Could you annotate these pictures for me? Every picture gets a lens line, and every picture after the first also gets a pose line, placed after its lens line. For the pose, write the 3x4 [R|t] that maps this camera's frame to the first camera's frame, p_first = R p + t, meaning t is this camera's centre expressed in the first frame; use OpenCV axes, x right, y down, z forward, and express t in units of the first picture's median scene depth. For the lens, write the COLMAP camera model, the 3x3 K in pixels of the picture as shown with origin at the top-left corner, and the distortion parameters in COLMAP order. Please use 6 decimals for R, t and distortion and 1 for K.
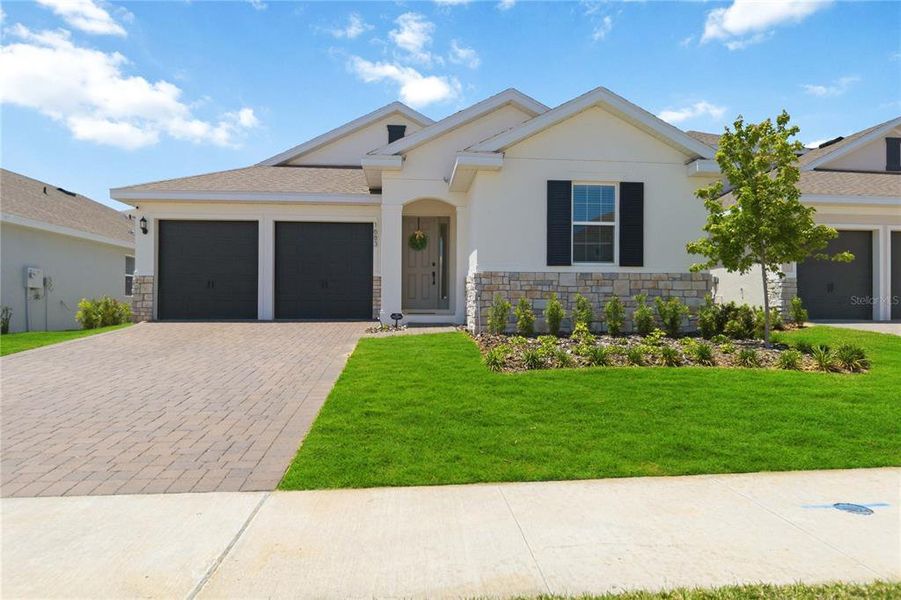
lens RADIAL K [[443.0, 0, 447.1], [0, 443.0, 303.9], [0, 0, 1]] dist [0.000034, -0.000018]
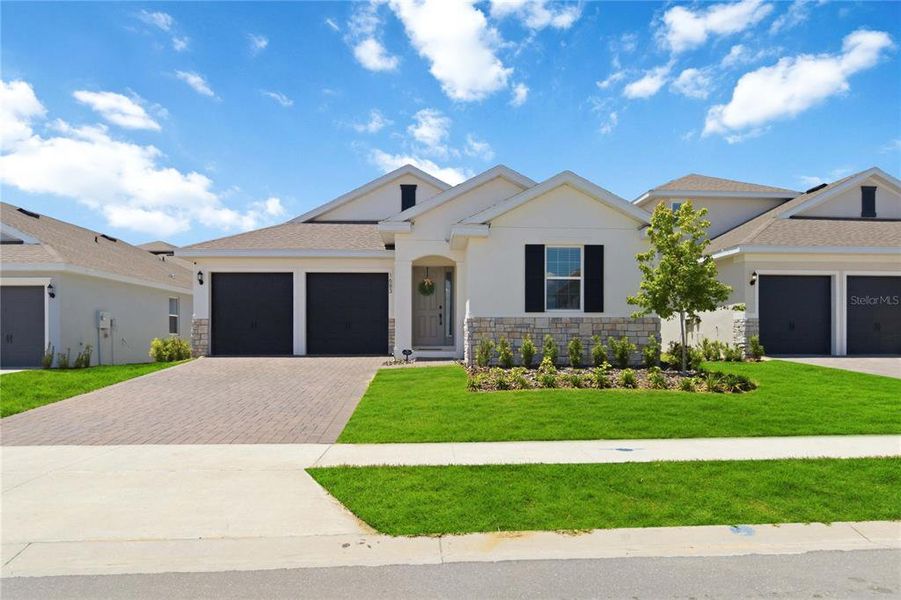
lens RADIAL K [[440.6, 0, 454.2], [0, 440.6, 346.1], [0, 0, 1]] dist [0.001667, 0.000074]
pose [[0.999777, -0.001084, -0.021077, 0.047081], [0.001430, 0.999865, 0.016398, -0.010047], [0.021056, -0.016424, 0.999643, -0.246882]]
